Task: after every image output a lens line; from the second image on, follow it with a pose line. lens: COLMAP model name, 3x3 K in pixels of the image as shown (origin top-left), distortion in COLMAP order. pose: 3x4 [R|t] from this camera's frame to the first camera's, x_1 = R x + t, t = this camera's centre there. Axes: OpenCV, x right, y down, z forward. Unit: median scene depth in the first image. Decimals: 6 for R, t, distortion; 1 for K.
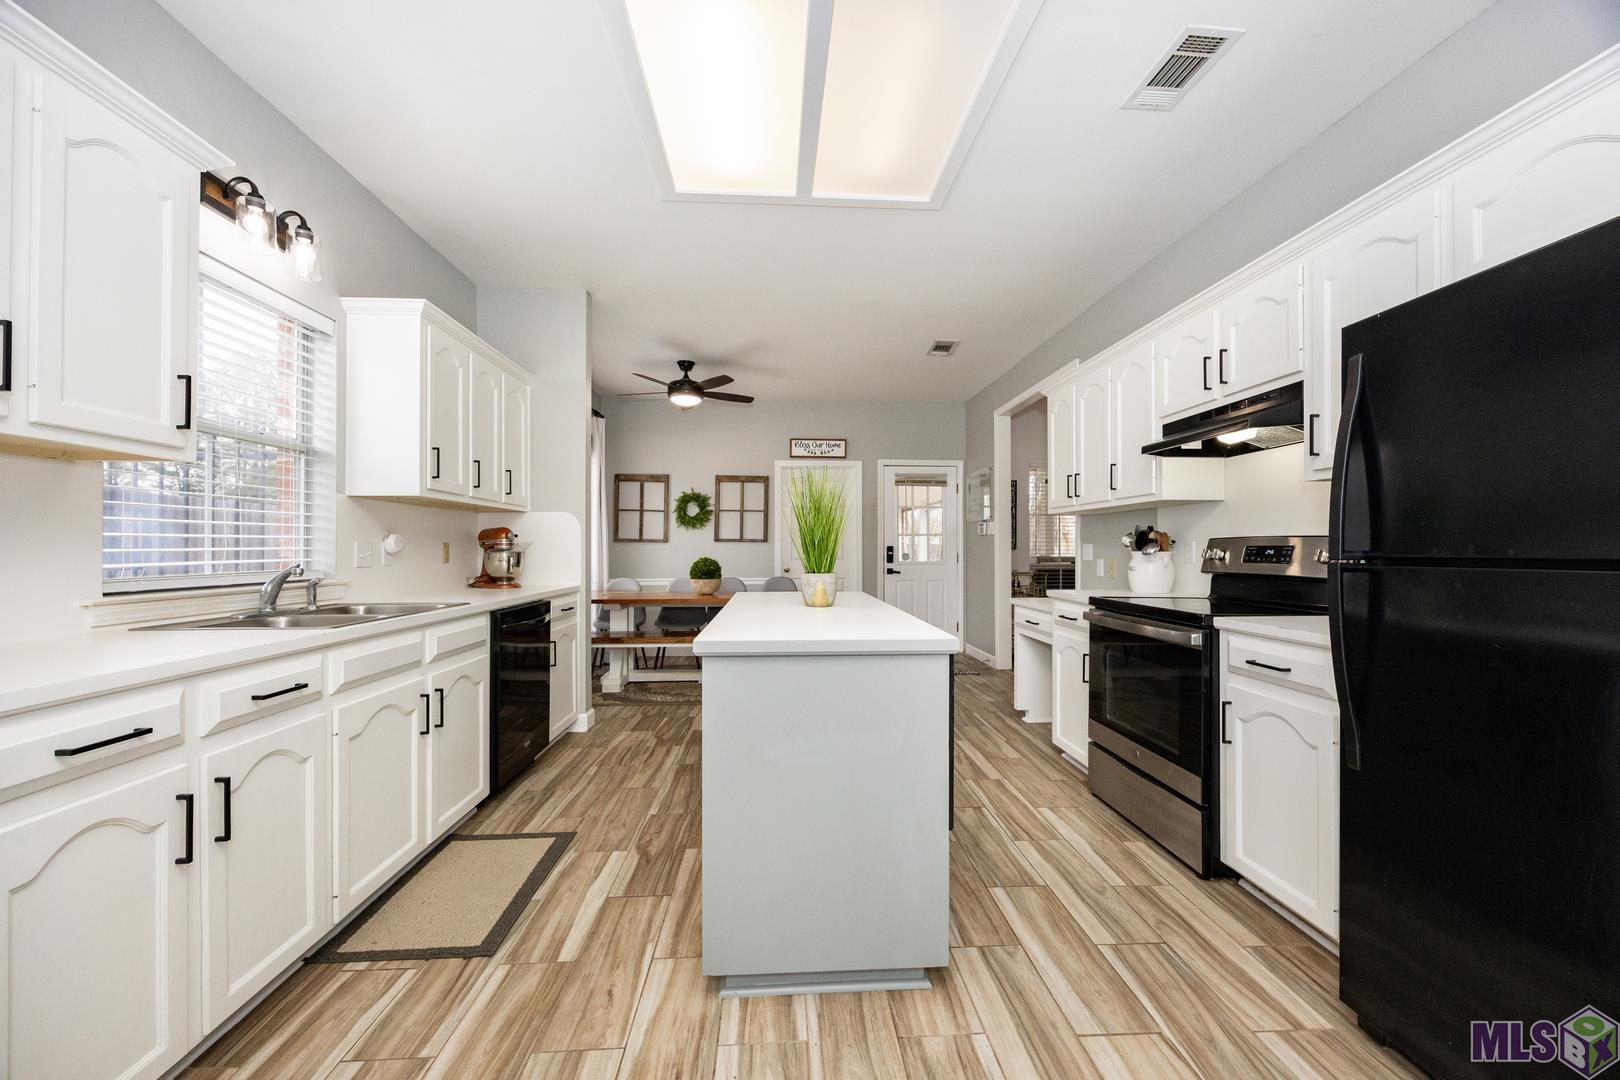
lens RADIAL K [[601.1, 0, 816.5], [0, 601.1, 541.0], [0, 0, 1]] dist [-0.001067, -0.000062]
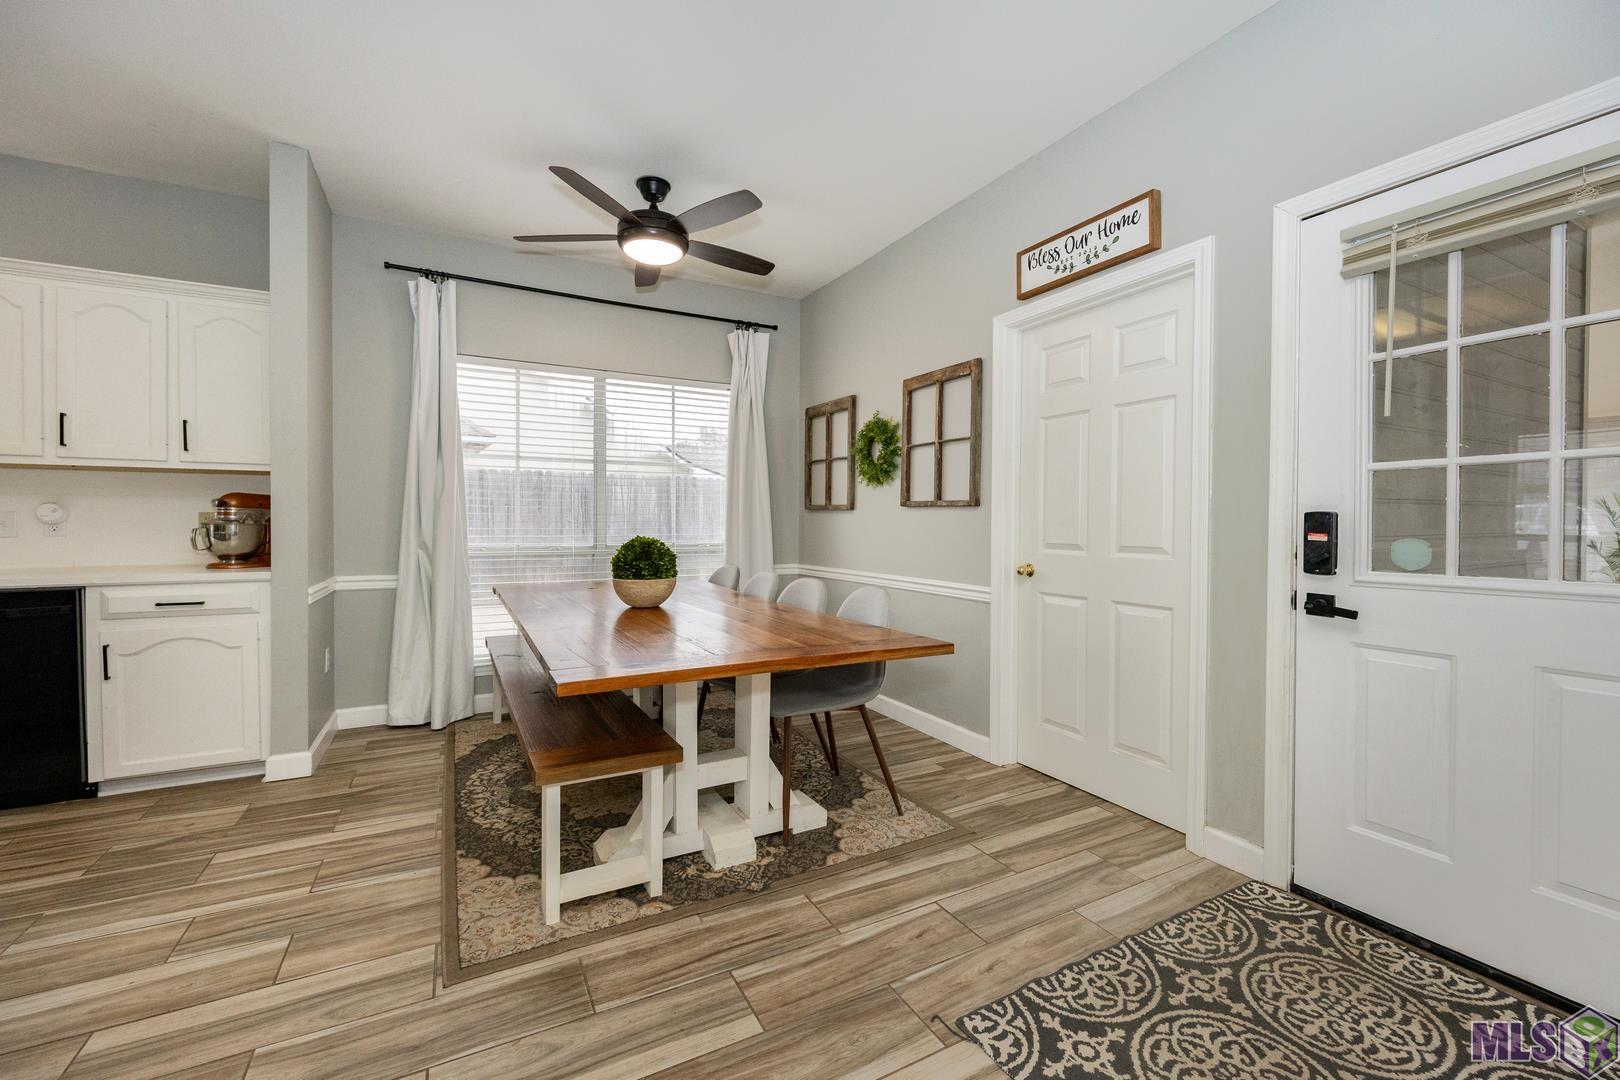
lens RADIAL K [[627.4, 0, 757.7], [0, 627.4, 530.3], [0, 0, 1]] dist [-0.002430, -0.000194]
pose [[0.386121, 0.014302, -0.922337, 0.500055], [0.007379, 0.999800, 0.018592, 0.017044], [0.922418, -0.013985, 0.385939, 1.166498]]
